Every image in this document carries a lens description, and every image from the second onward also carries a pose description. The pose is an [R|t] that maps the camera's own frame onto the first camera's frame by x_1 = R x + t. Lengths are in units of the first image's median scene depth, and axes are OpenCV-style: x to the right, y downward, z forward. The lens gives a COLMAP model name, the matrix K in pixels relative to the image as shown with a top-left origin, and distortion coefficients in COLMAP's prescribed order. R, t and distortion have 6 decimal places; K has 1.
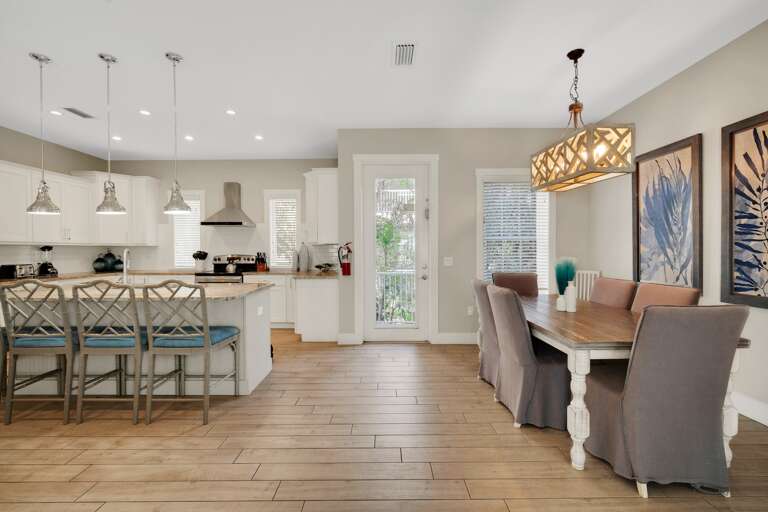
lens RADIAL K [[342.3, 0, 385.4], [0, 342.3, 257.3], [0, 0, 1]] dist [-0.012071, 0.002431]
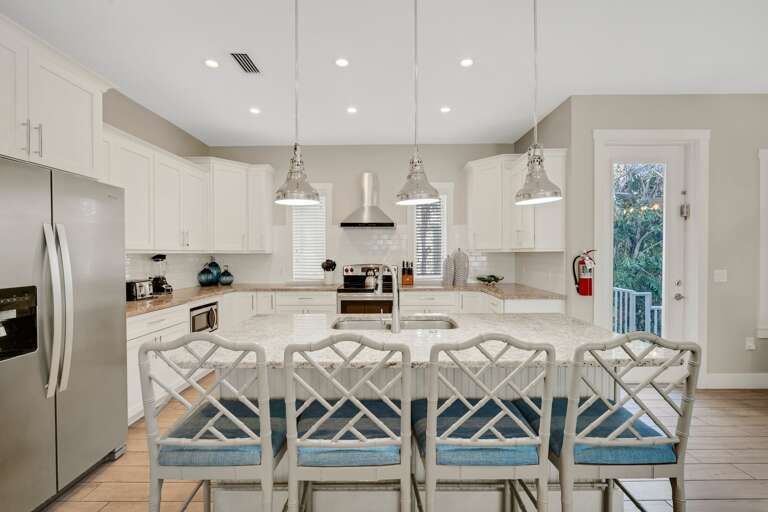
lens RADIAL K [[342.3, 0, 384.8], [0, 342.3, 259.6], [0, 0, 1]] dist [-0.012071, 0.002431]
pose [[0.999969, -0.000258, -0.007807, -0.508724], [0.000242, 0.999998, -0.002074, -0.020916], [0.007808, 0.002072, 0.999967, 0.257340]]
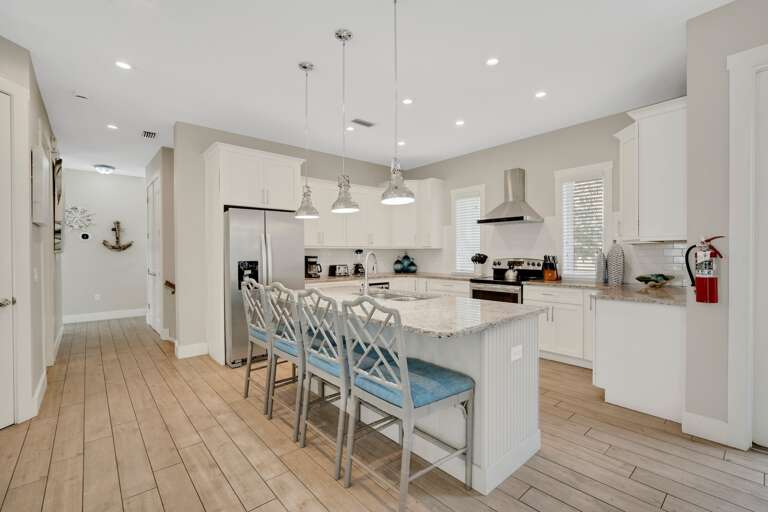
lens RADIAL K [[342.3, 0, 384.2], [0, 342.3, 257.3], [0, 0, 1]] dist [-0.012071, 0.002431]
pose [[0.653784, 0.008121, -0.756638, -0.044349], [-0.013491, 0.999909, -0.000925, -0.006264], [0.756561, 0.010812, 0.653833, 0.297052]]
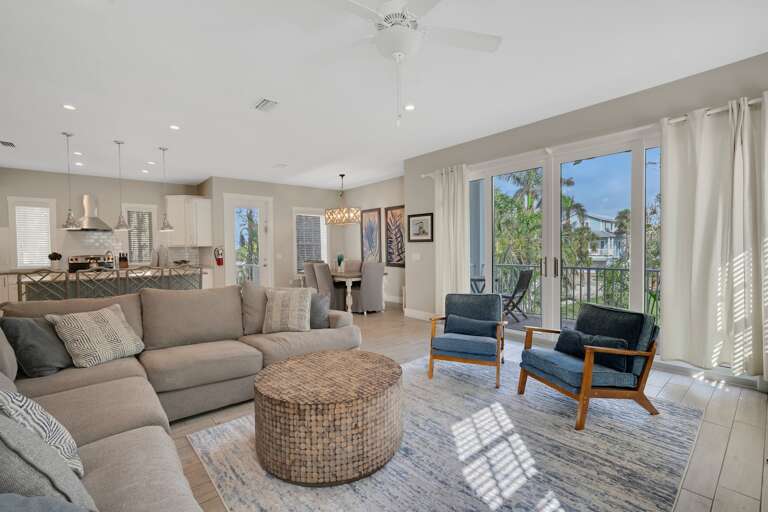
lens RADIAL K [[342.3, 0, 387.4], [0, 342.3, 260.8], [0, 0, 1]] dist [-0.012071, 0.002431]
pose [[0.759002, -0.028332, 0.650472, -0.546753], [0.022666, 0.999597, 0.017091, 0.019219], [-0.650694, 0.001772, 0.759338, -0.740966]]
